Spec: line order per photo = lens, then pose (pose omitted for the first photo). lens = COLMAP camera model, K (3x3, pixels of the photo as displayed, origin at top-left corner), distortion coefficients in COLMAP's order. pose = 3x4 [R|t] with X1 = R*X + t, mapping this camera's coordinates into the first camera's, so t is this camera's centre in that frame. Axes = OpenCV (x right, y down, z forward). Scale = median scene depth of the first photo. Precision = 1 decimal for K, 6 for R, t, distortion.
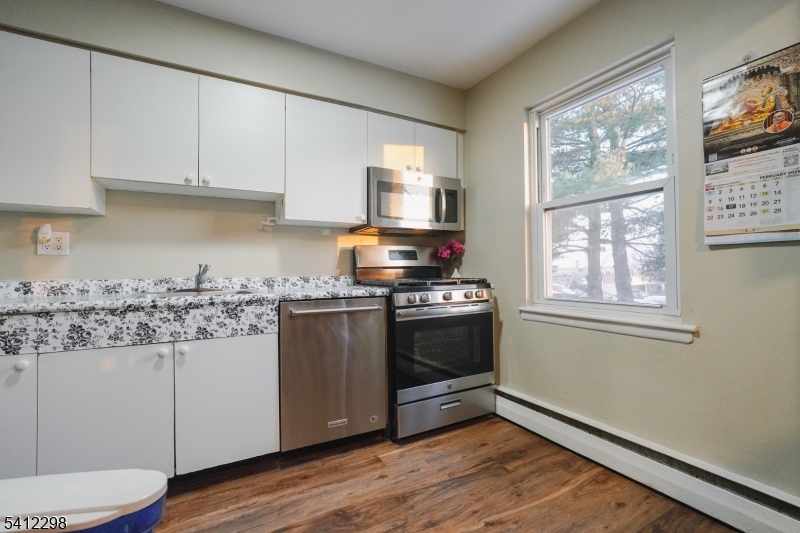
lens RADIAL K [[363.5, 0, 401.8], [0, 363.5, 265.0], [0, 0, 1]] dist [-0.025530, 0.009664]
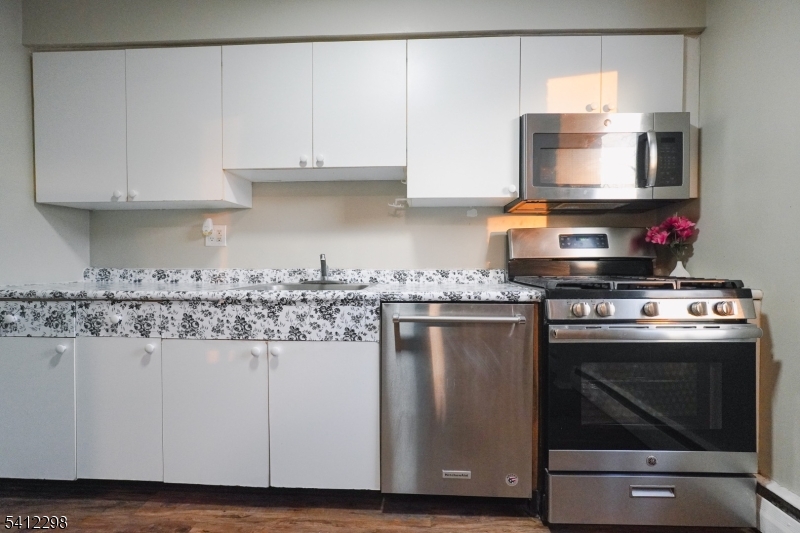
lens RADIAL K [[363.5, 0, 401.2], [0, 363.5, 265.4], [0, 0, 1]] dist [-0.025530, 0.009664]
pose [[0.847017, 0.014388, -0.531372, 0.112648], [-0.000860, 0.999669, 0.025697, 0.001817], [0.531566, -0.021309, 0.846749, 0.361713]]
